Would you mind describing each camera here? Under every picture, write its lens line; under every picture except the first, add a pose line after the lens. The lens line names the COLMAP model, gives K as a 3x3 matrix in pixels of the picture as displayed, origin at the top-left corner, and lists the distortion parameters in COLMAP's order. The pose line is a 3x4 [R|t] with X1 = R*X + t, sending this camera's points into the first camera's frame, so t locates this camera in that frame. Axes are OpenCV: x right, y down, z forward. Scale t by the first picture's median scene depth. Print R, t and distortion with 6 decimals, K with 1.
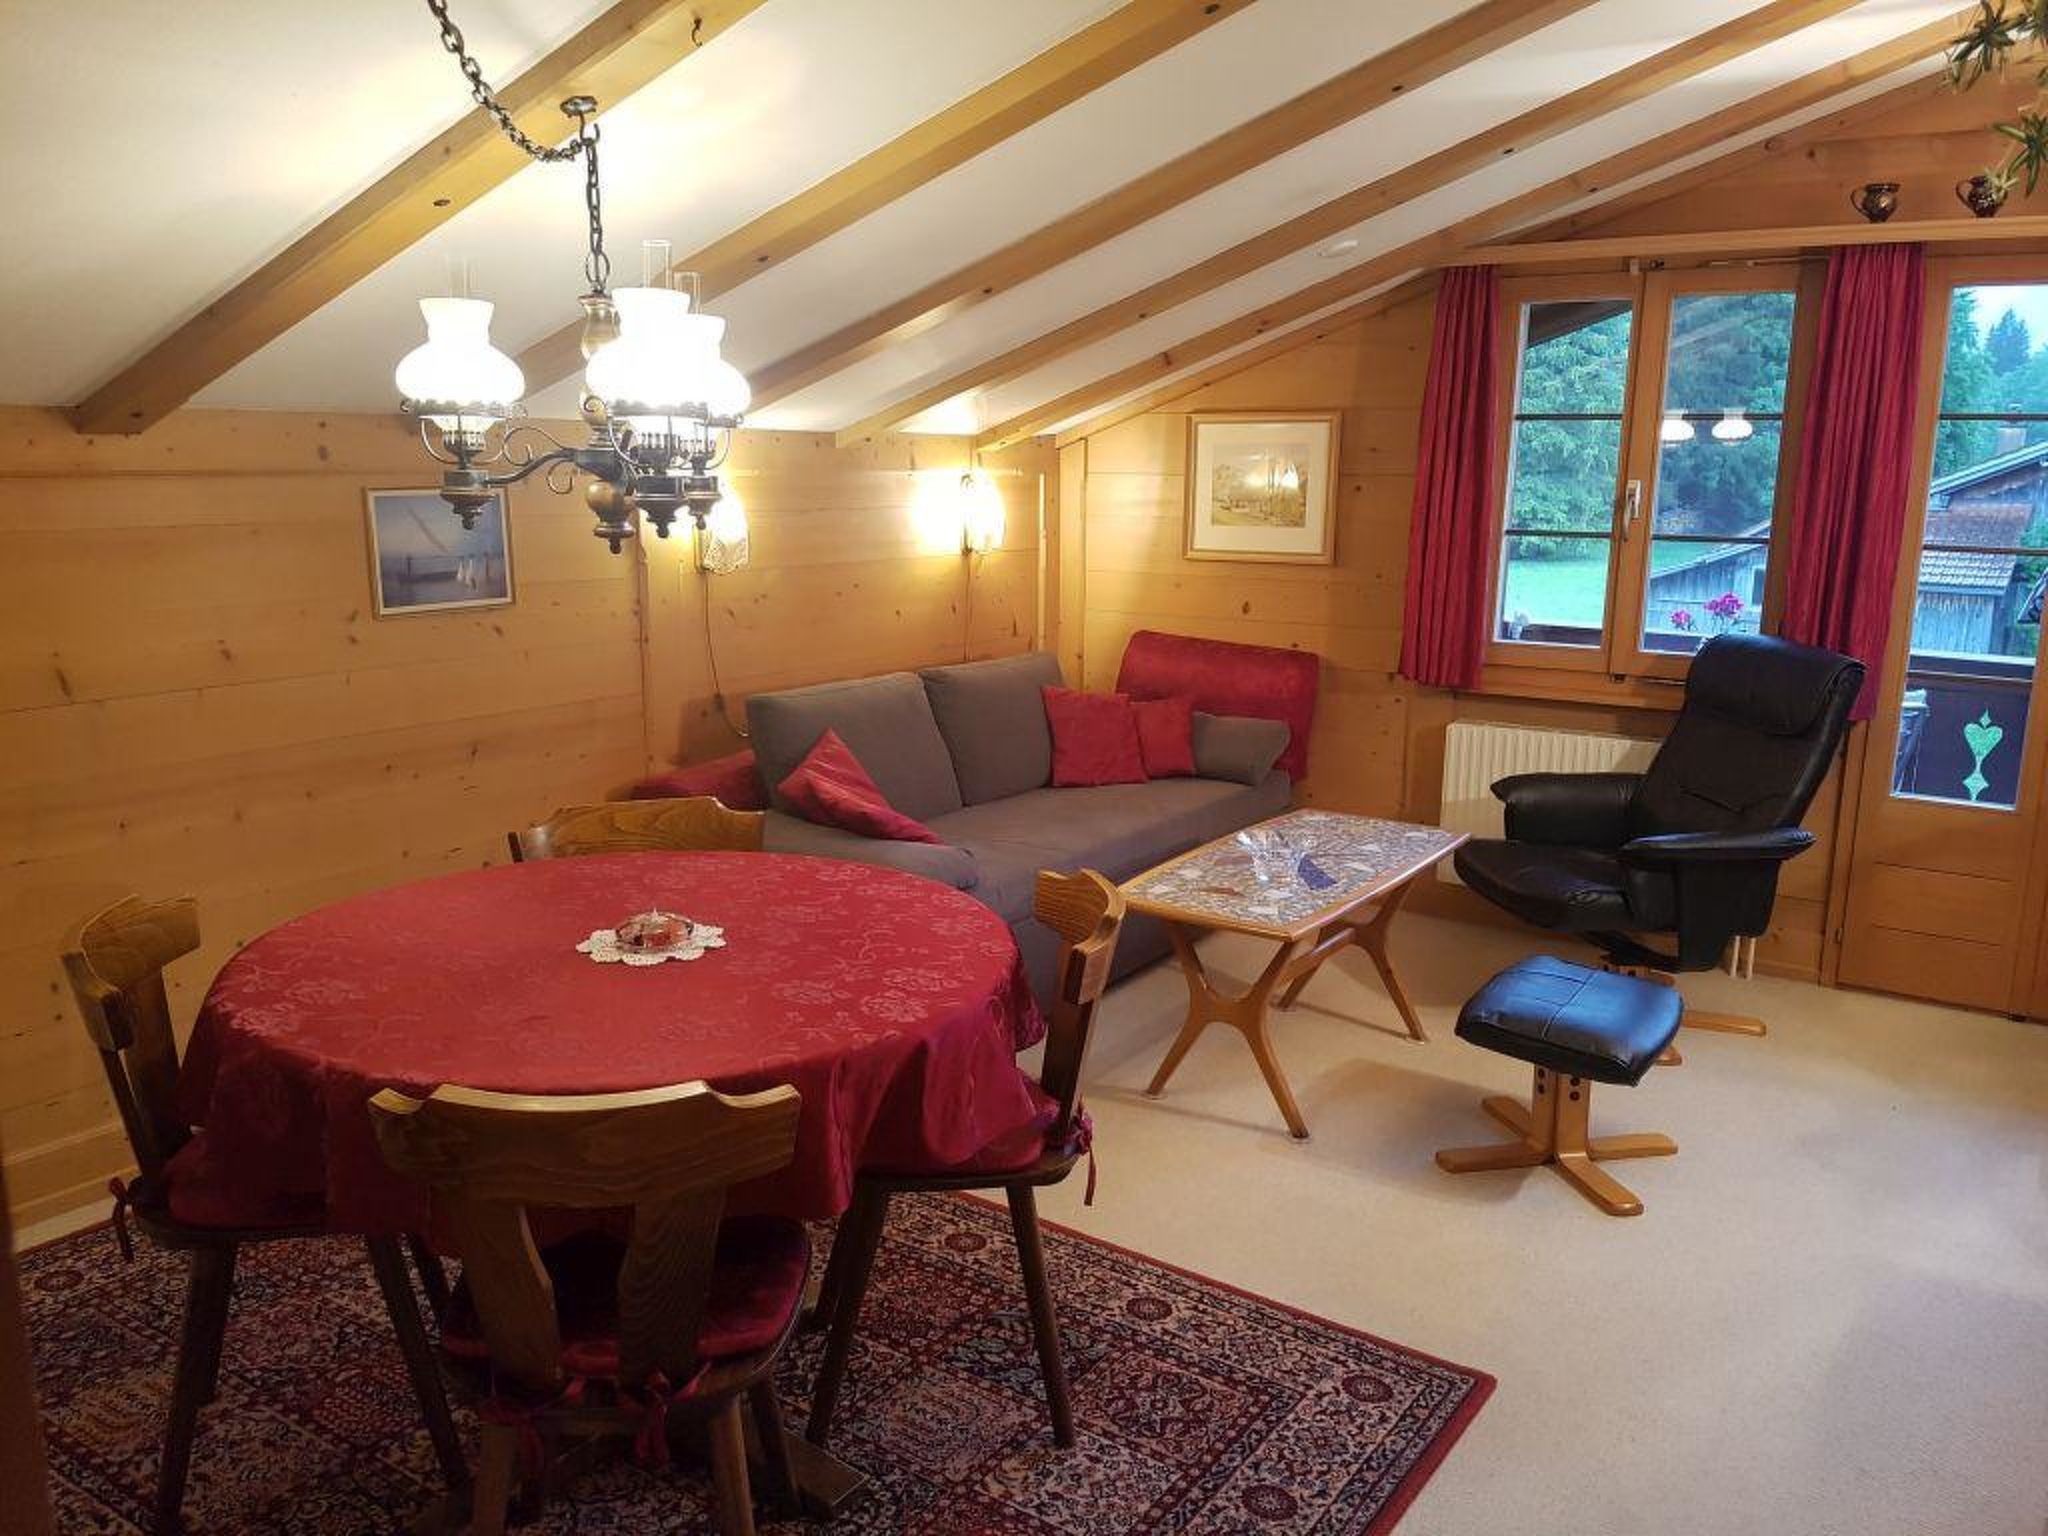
lens RADIAL K [[1563.4, 0, 1018.5], [0, 1563.4, 764.3], [0, 0, 1]] dist [-0.014373, -0.005132]
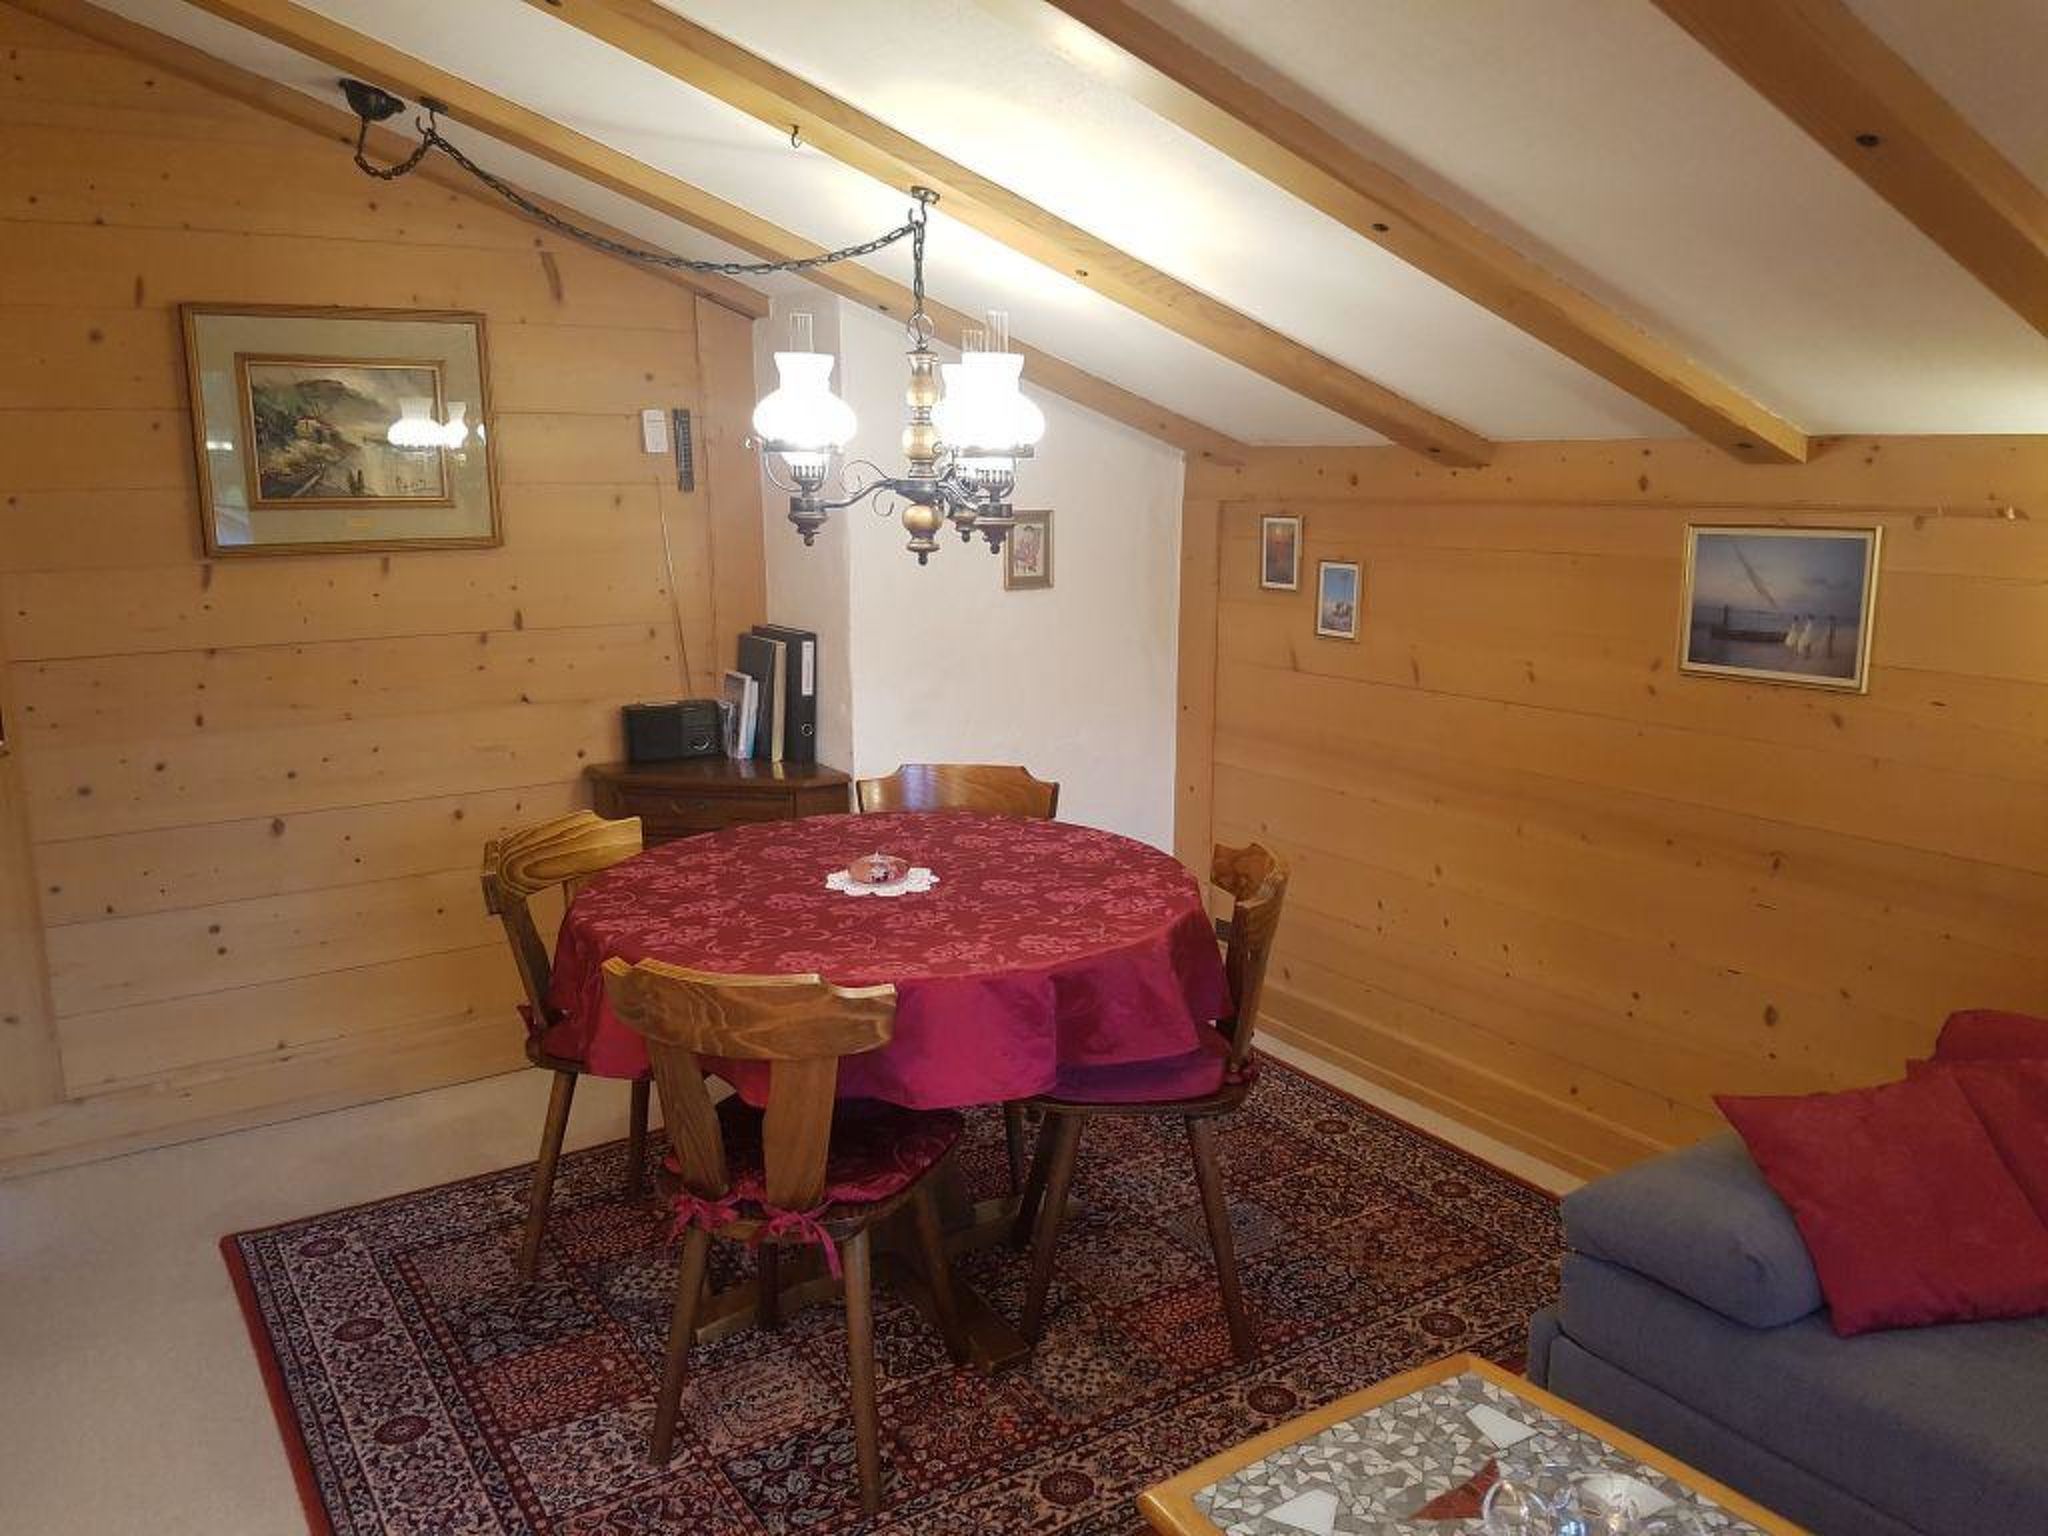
lens RADIAL K [[1563.4, 0, 1017.9], [0, 1563.4, 776.6], [0, 0, 1]] dist [-0.014373, -0.005132]
pose [[-0.417379, 0.162303, -0.894121, 0.559744], [-0.177082, 0.950533, 0.255205, -0.204190], [0.891312, 0.264850, -0.367991, 1.052028]]
